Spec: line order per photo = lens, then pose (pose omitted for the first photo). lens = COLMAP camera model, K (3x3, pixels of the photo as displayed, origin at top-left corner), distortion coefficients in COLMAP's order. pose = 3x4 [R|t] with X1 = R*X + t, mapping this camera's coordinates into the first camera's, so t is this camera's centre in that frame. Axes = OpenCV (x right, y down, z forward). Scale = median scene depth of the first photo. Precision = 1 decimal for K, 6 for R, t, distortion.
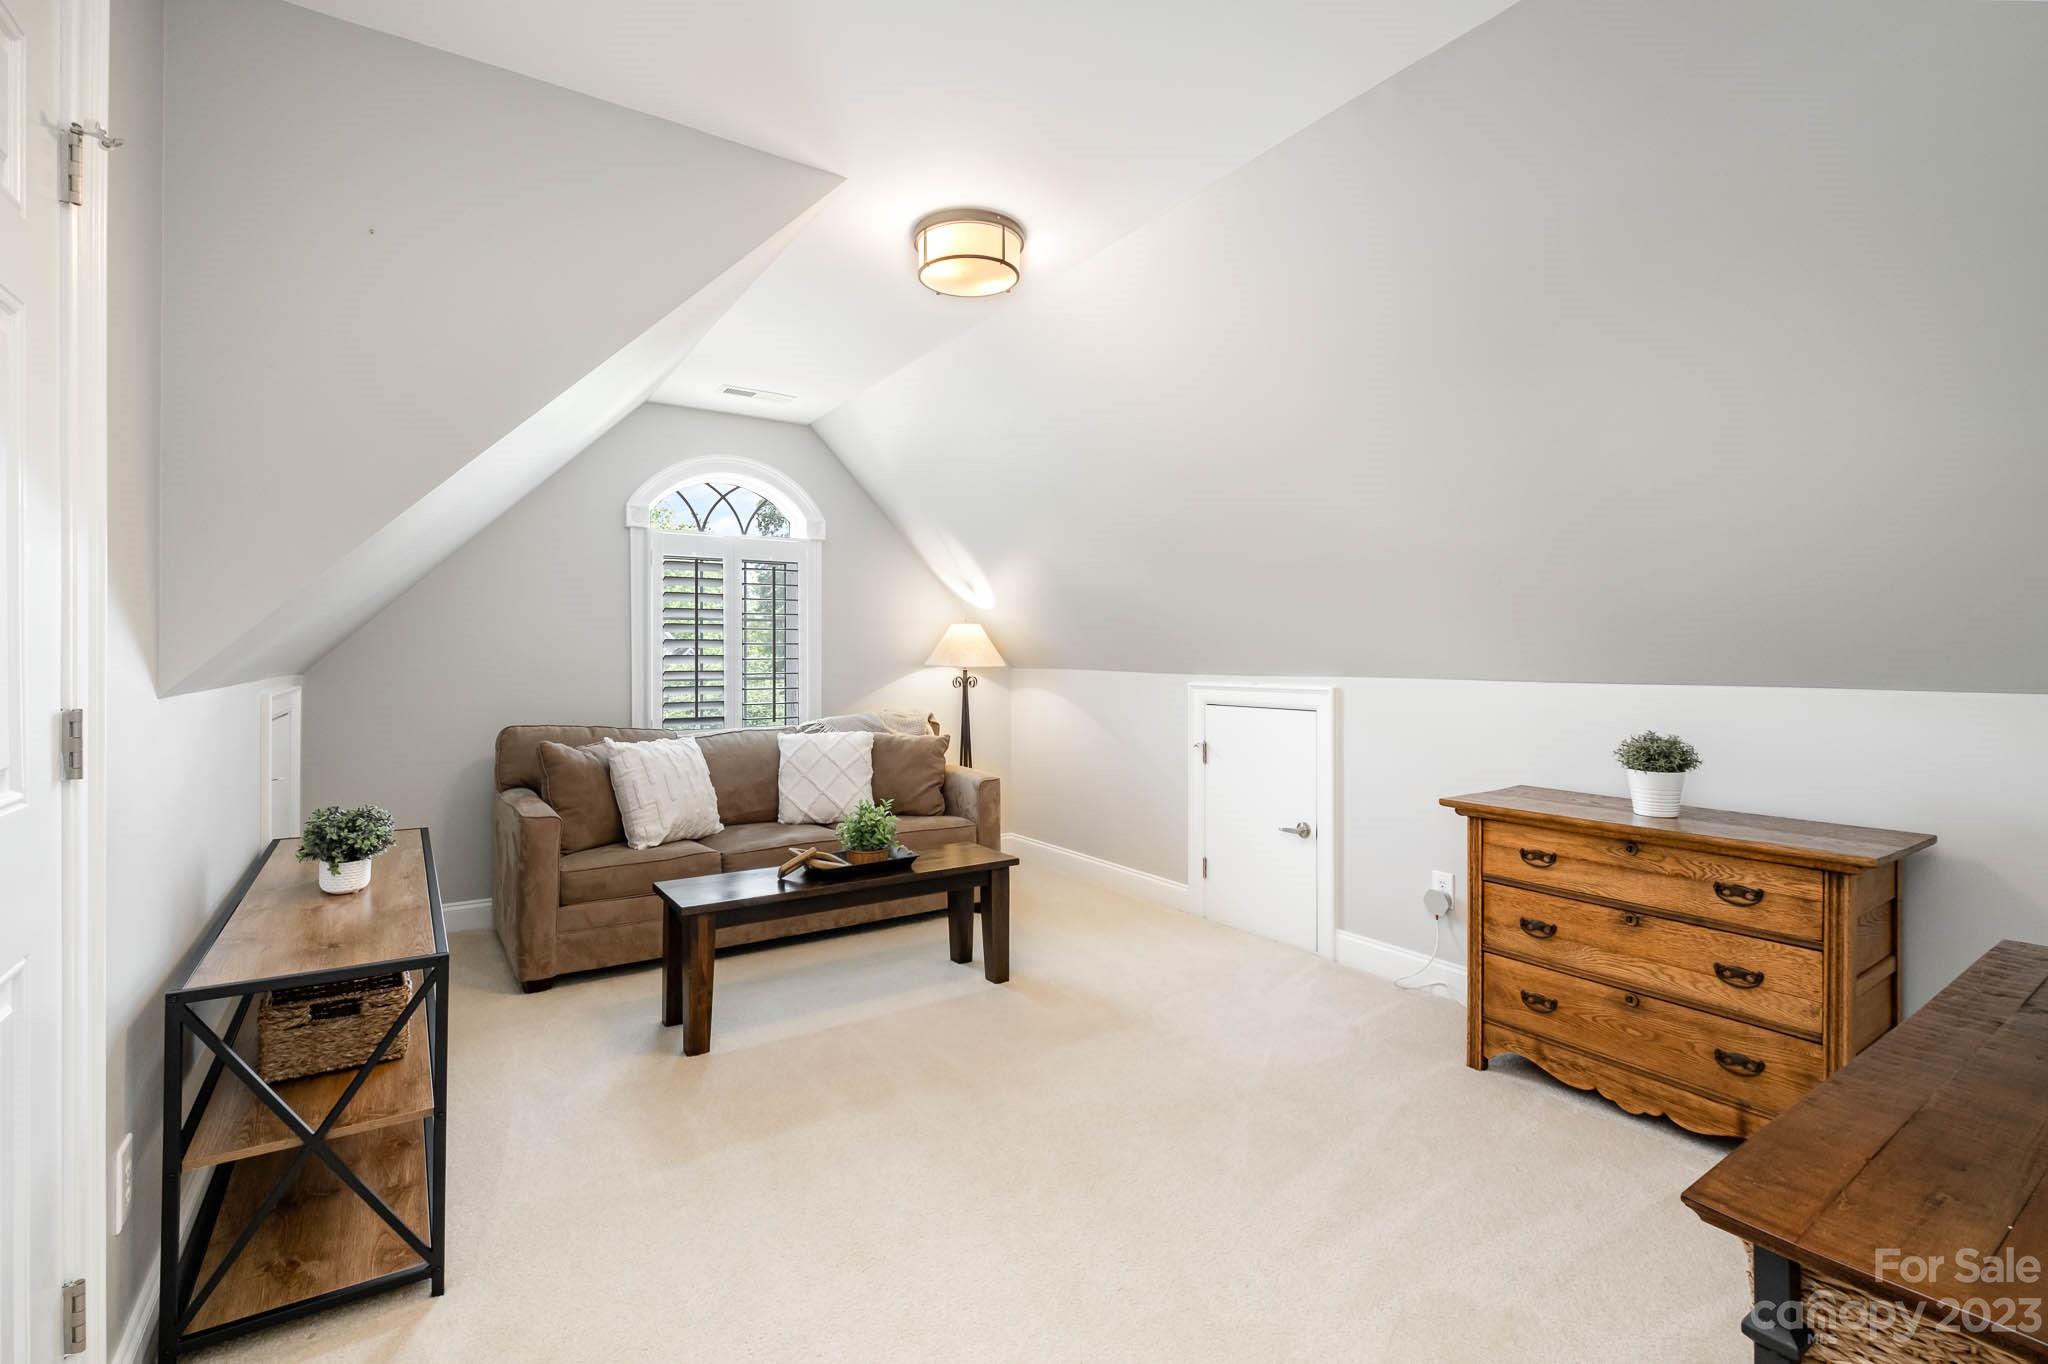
lens RADIAL K [[904.0, 0, 1013.0], [0, 904.0, 671.8], [0, 0, 1]] dist [0.000043, 0.000343]
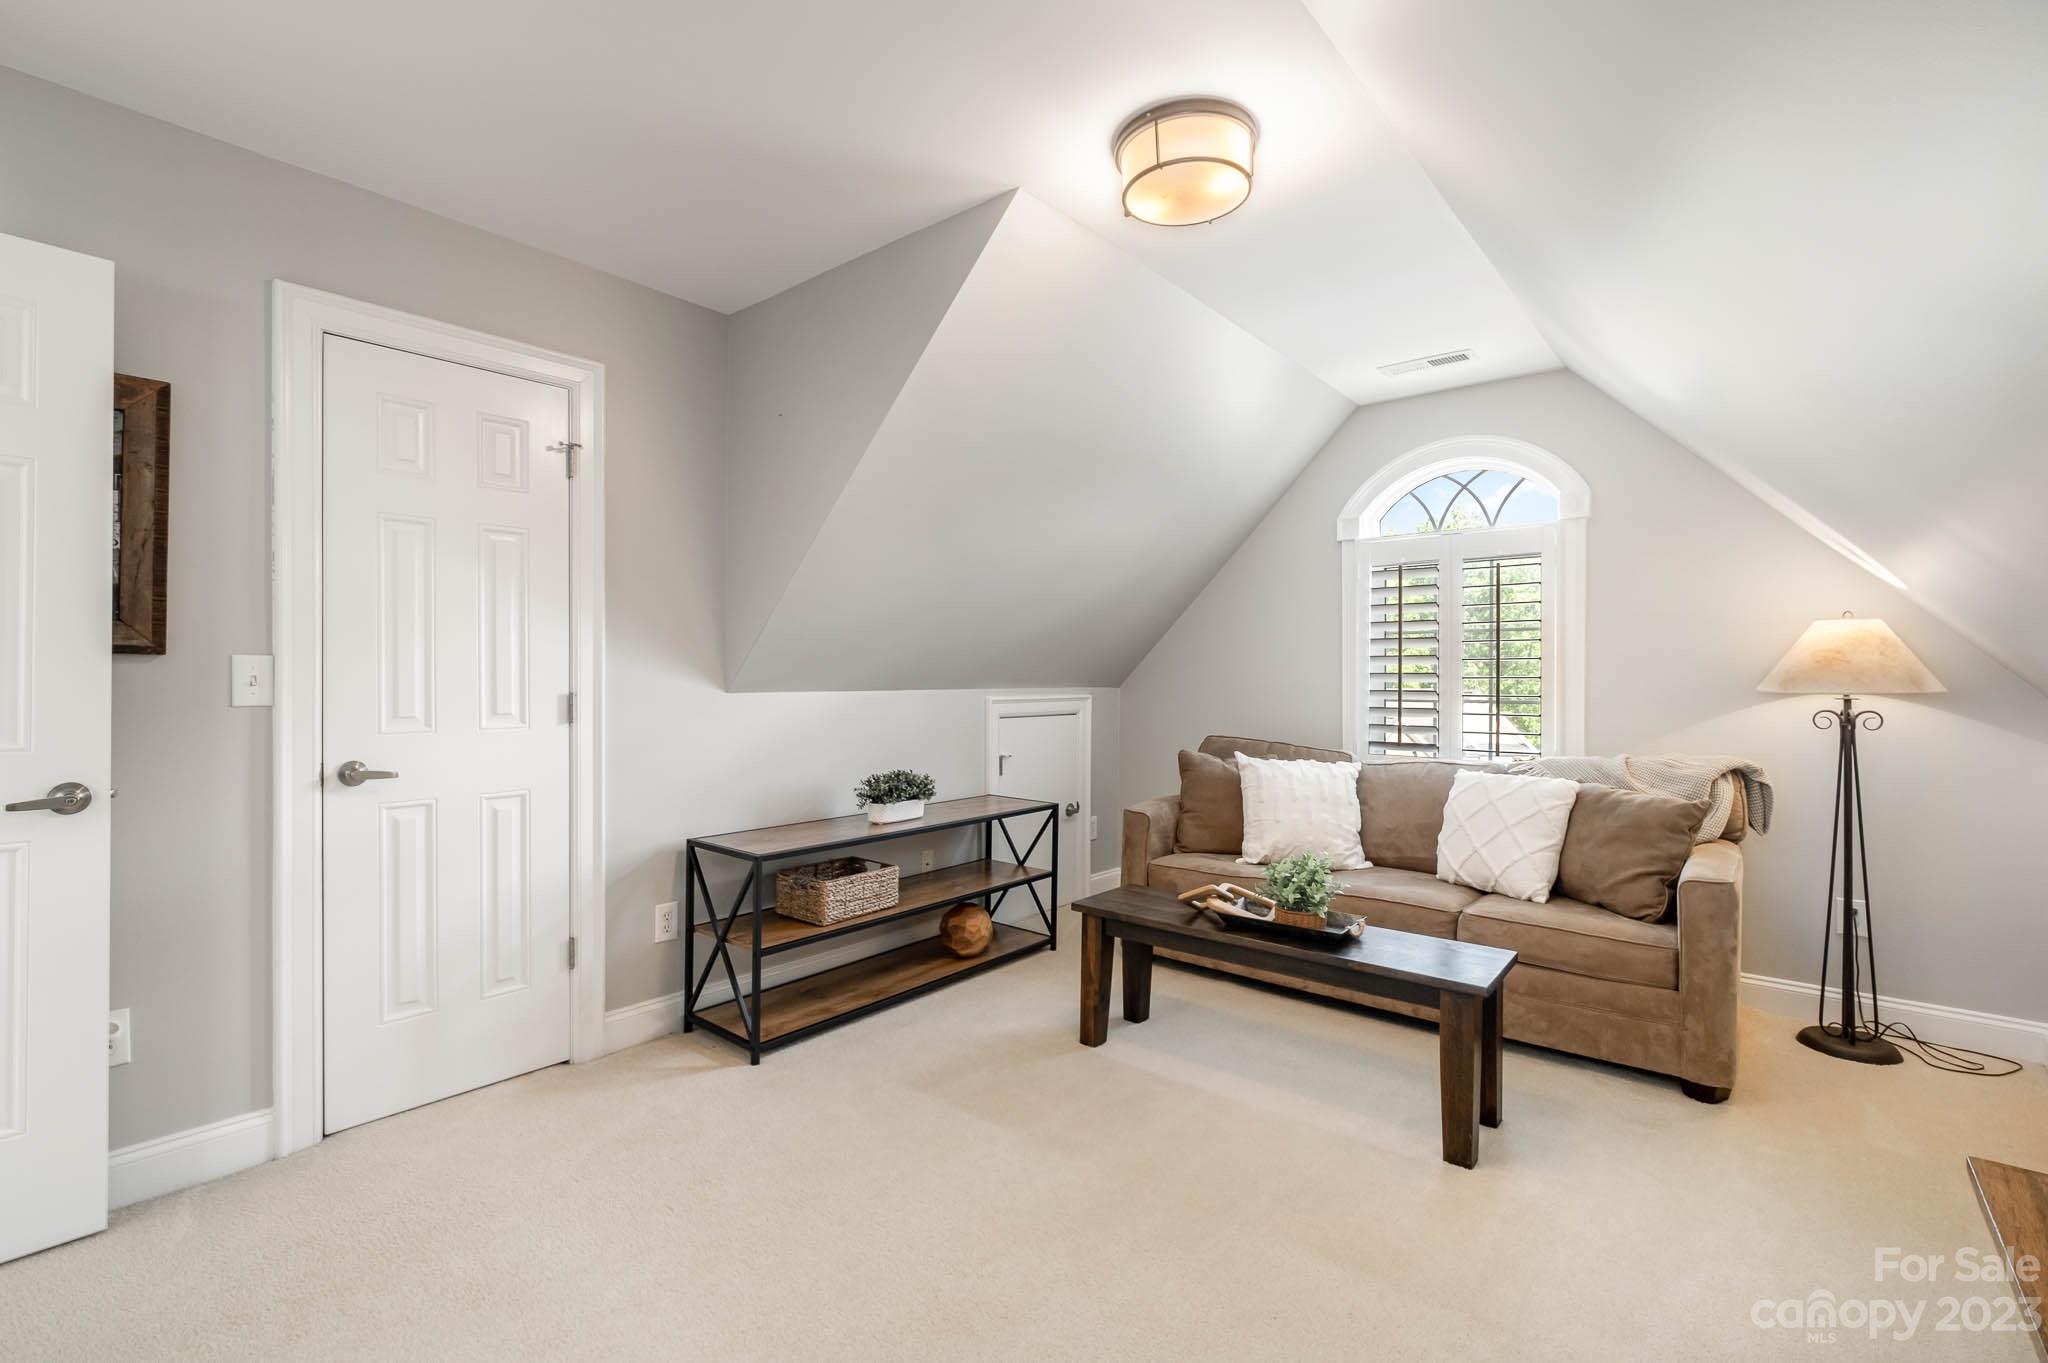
lens RADIAL K [[904.0, 0, 1017.3], [0, 904.0, 673.8], [0, 0, 1]] dist [0.000043, 0.000343]
pose [[0.282505, -0.000346, -0.959266, 0.405797], [-0.019502, 0.999791, -0.006104, -0.004518], [0.959067, 0.020432, 0.282440, 0.388362]]
